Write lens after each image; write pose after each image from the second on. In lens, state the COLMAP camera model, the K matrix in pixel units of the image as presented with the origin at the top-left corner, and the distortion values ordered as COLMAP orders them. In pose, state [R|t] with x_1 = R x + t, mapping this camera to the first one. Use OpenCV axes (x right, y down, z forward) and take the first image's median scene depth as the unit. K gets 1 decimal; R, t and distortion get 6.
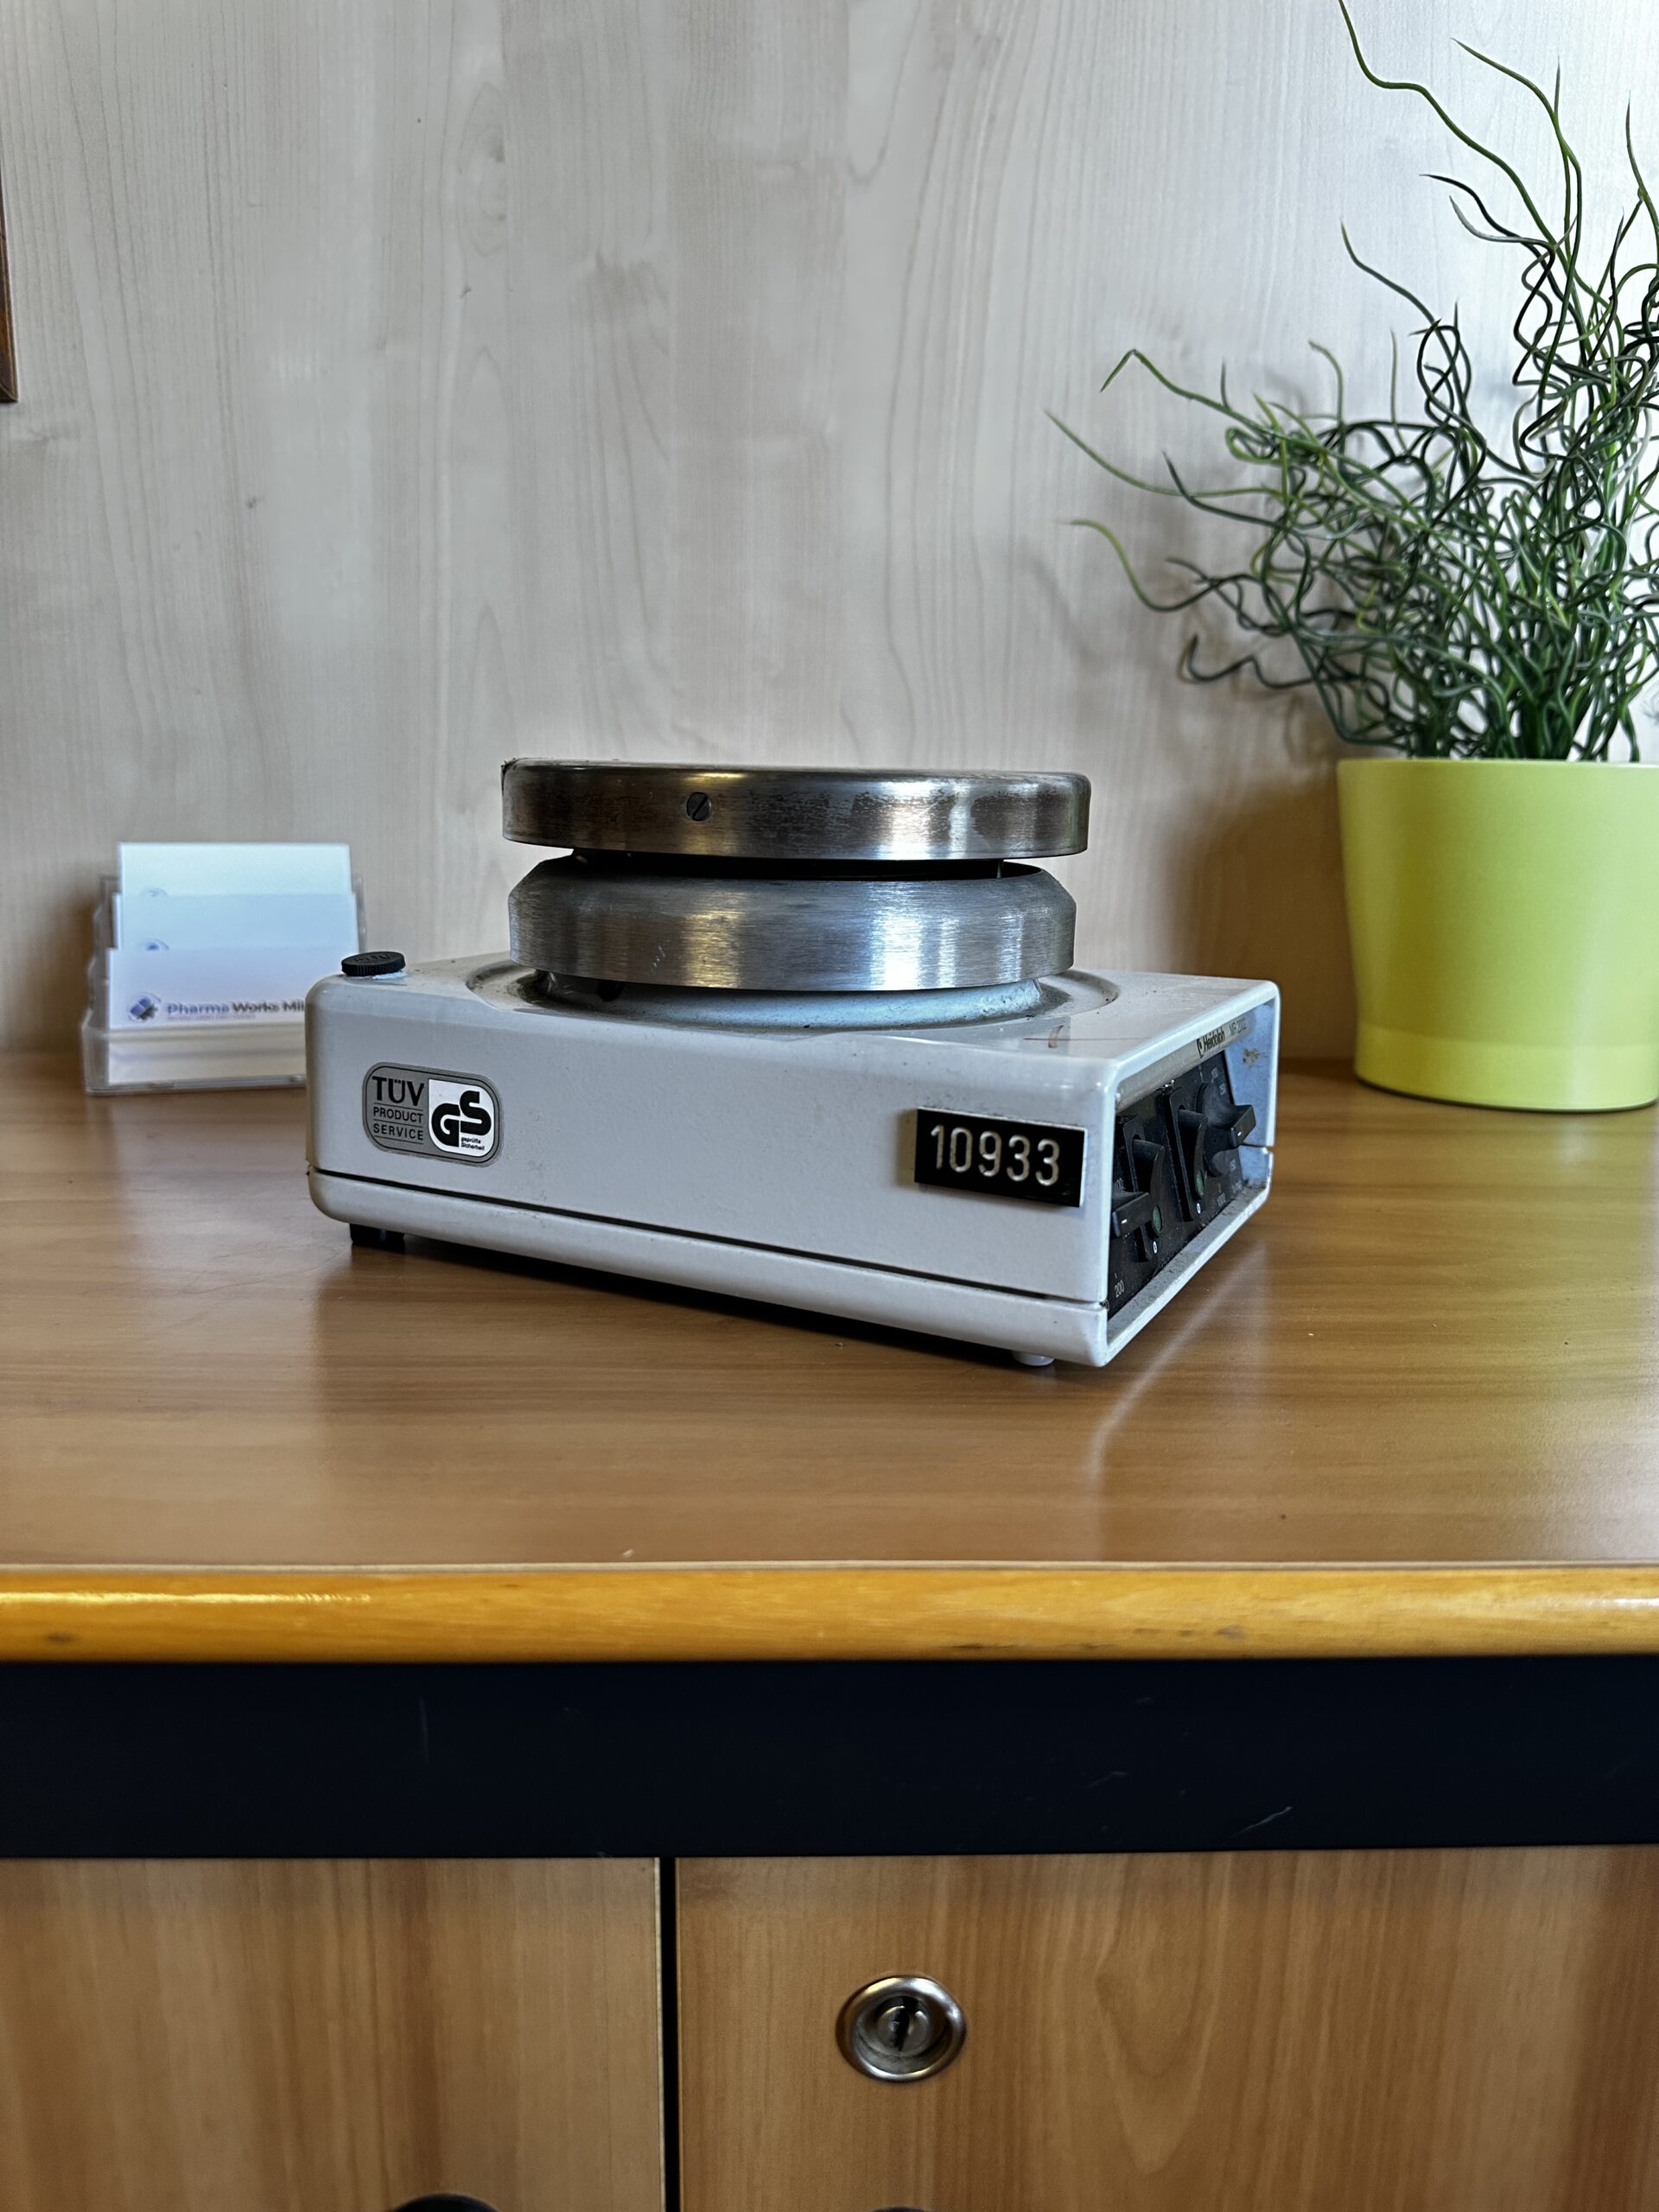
lens RADIAL K [[1588.1, 0, 832.5], [0, 1588.1, 1107.5], [0, 0, 1]] dist [-0.027373, 0.005504]
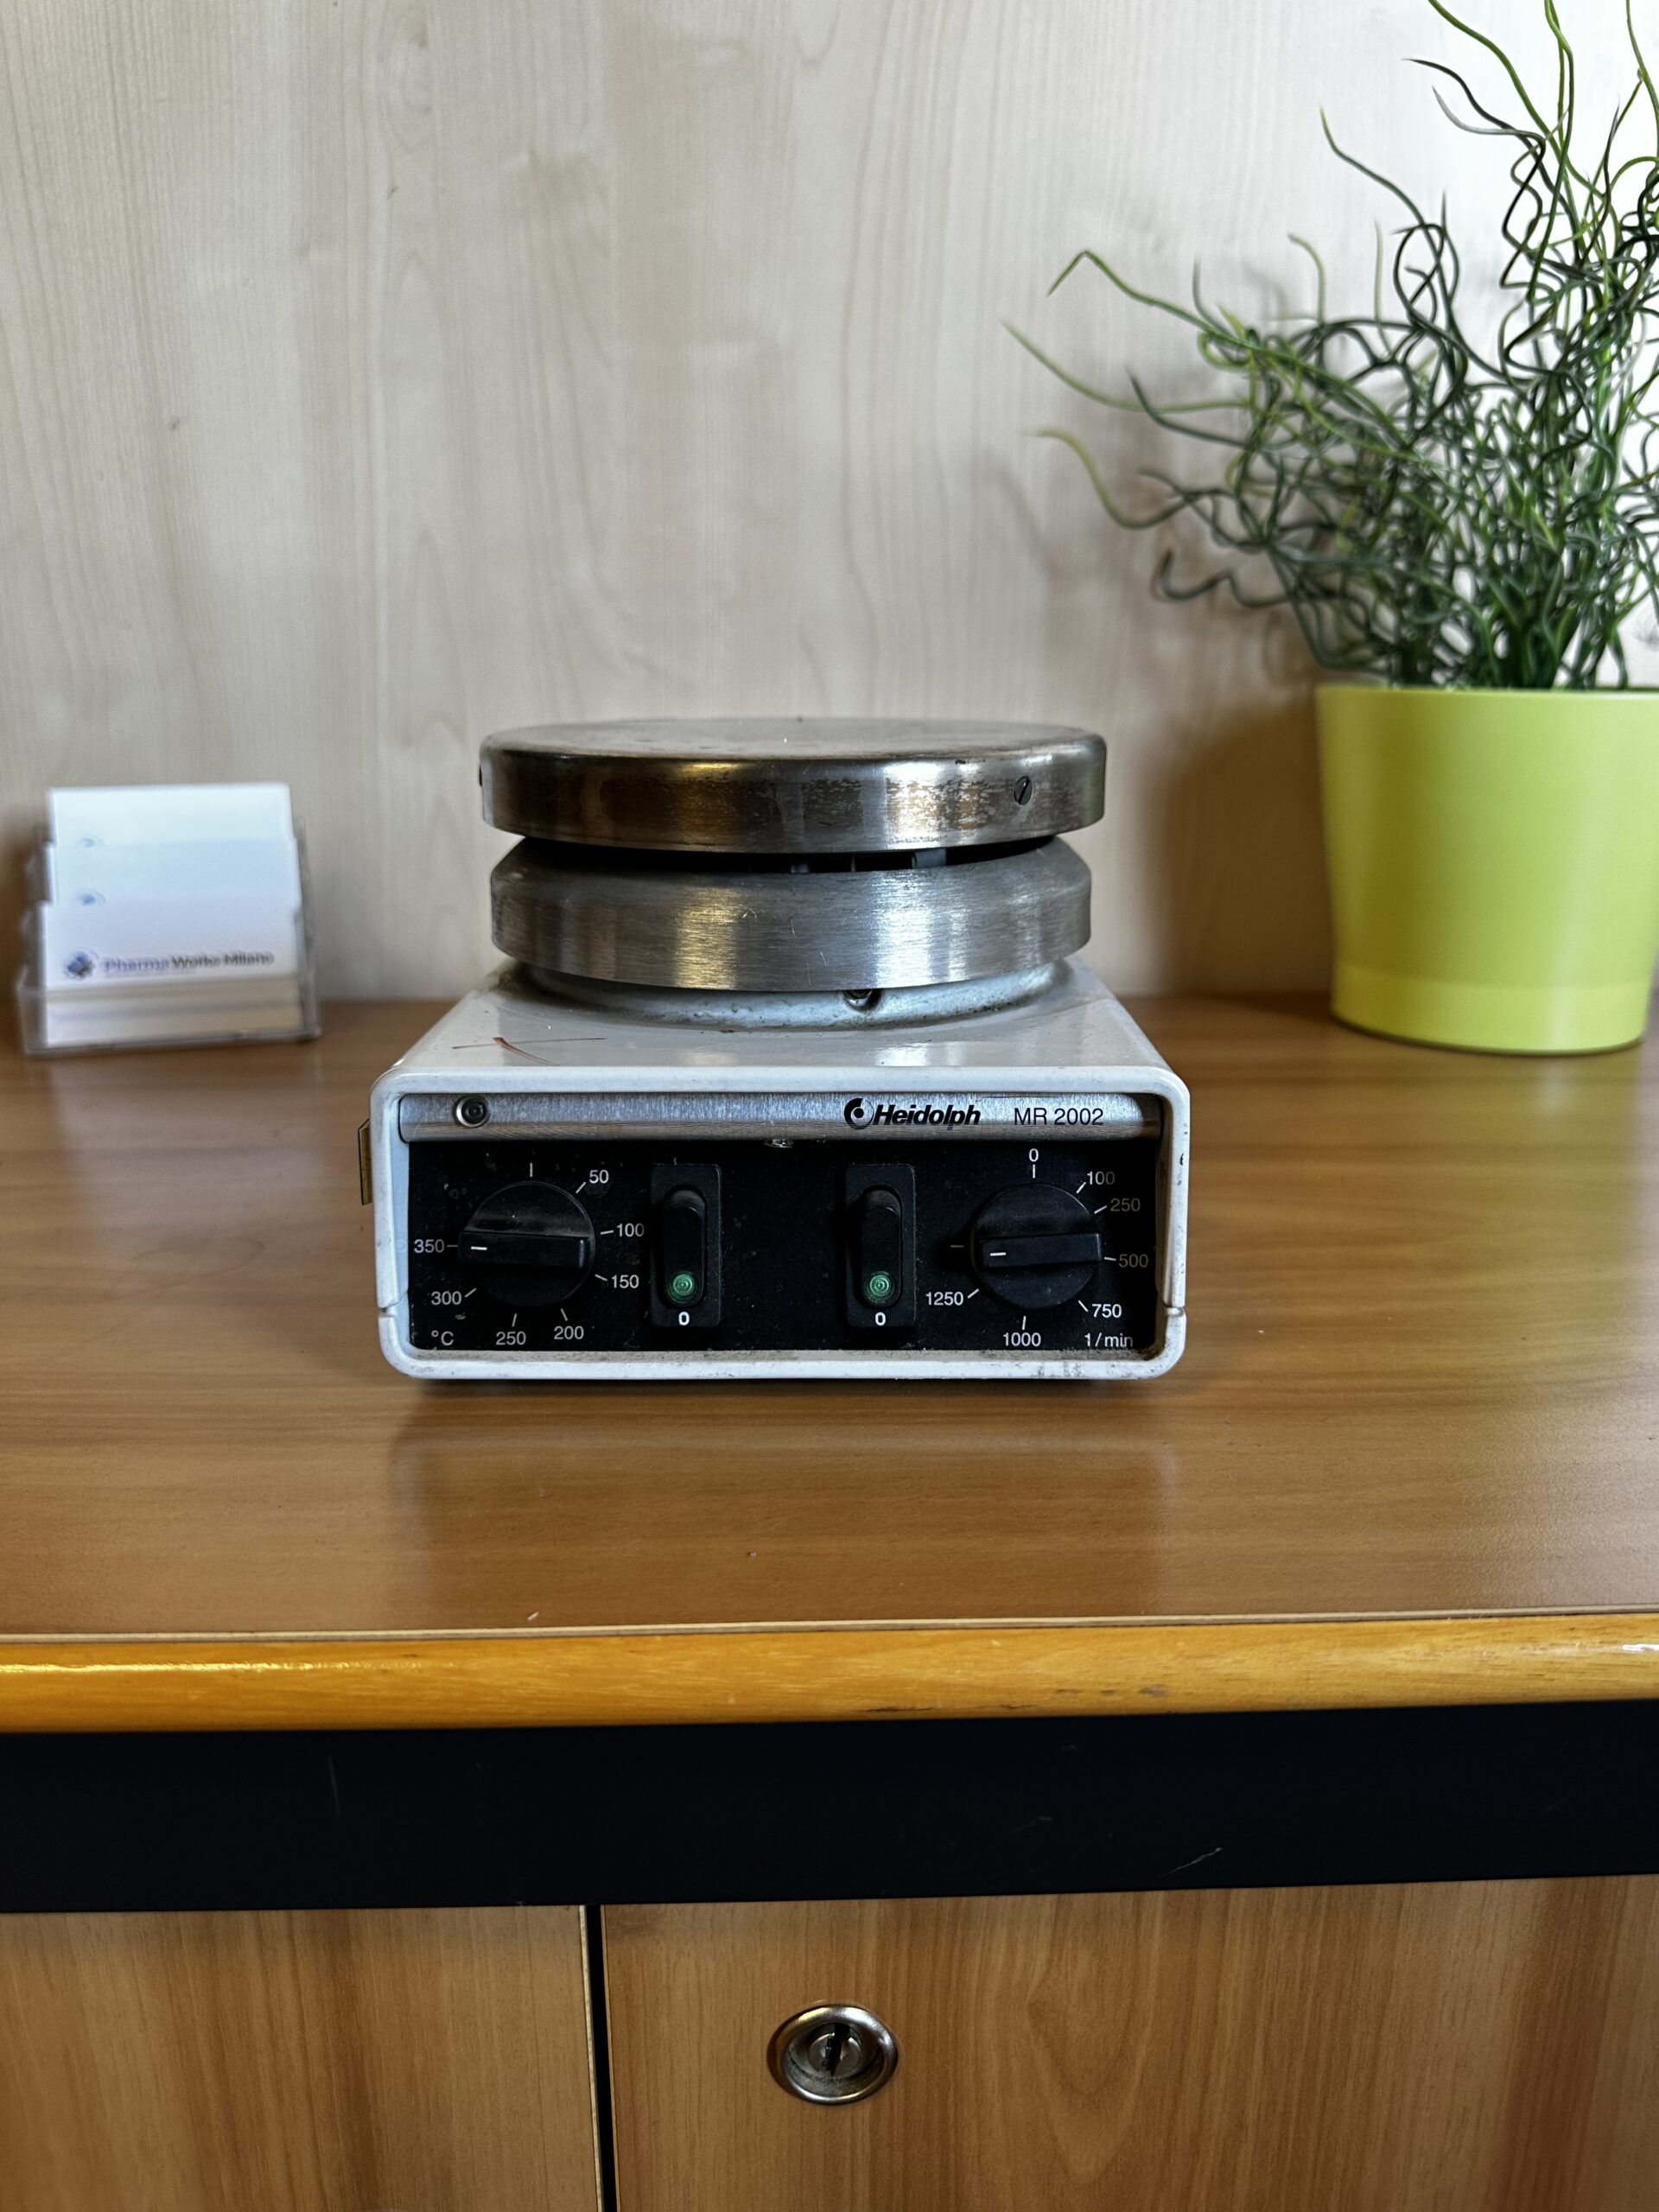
lens RADIAL K [[1605.5, 0, 828.2], [0, 1605.5, 1108.9], [0, 0, 1]] dist [-0.039879, 0.012592]
pose [[0.999916, -0.012905, -0.000909, 0.022065], [0.012937, 0.997303, 0.072251, -0.037749], [-0.000025, -0.072257, 0.997386, 0.019071]]
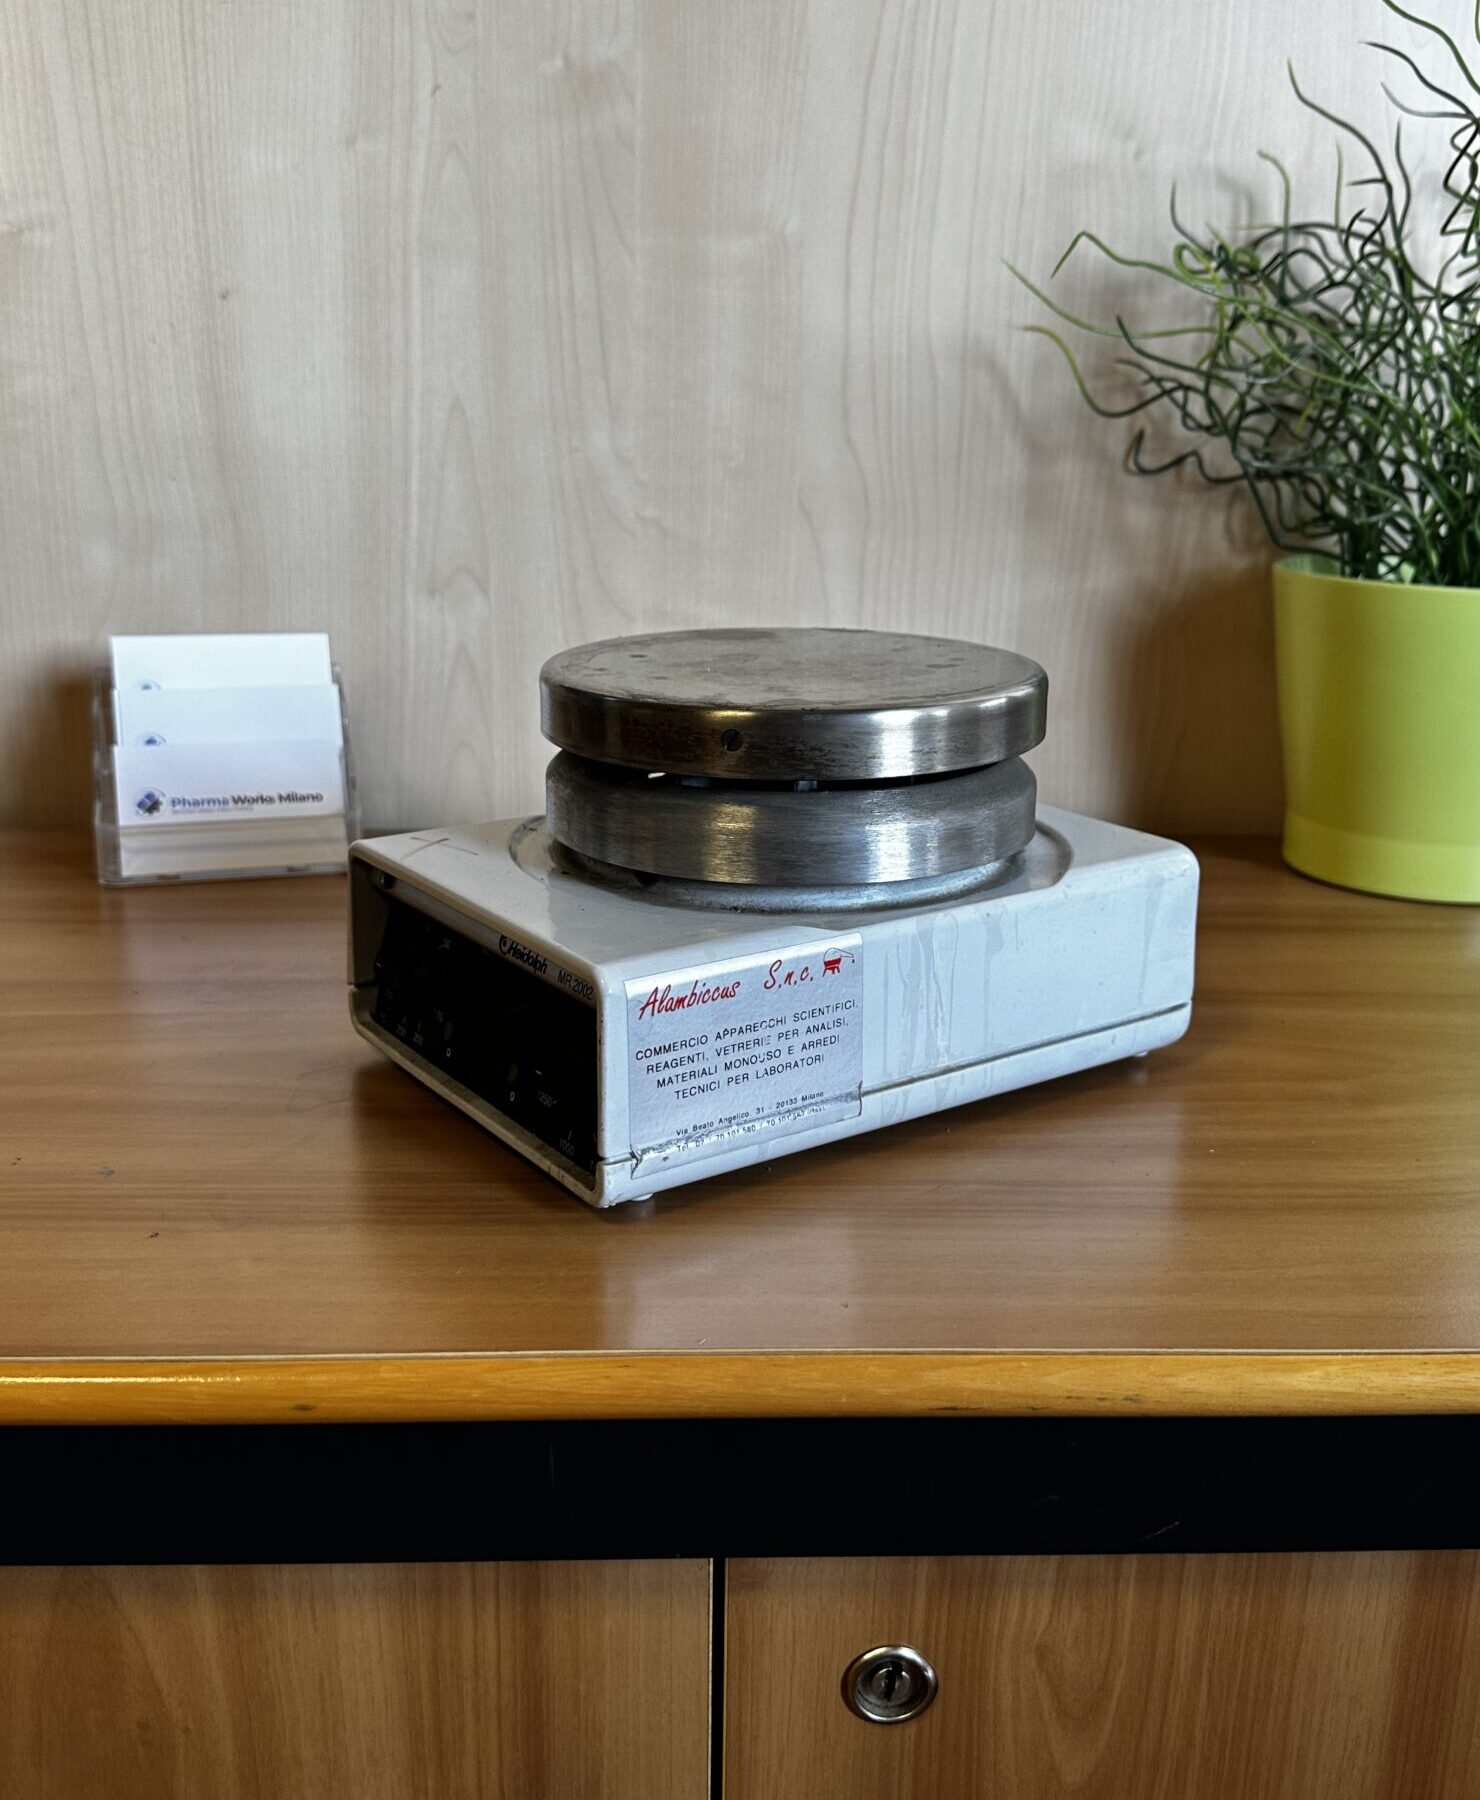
lens RADIAL K [[1814.6, 0, 760.5], [0, 1814.6, 894.1], [0, 0, 1]] dist [0.032421, -0.102628]
pose [[0.999869, 0.001946, 0.016098, -0.041849], [-0.003180, 0.997026, 0.077002, -0.093054], [-0.015900, -0.077043, 0.996901, -0.222477]]
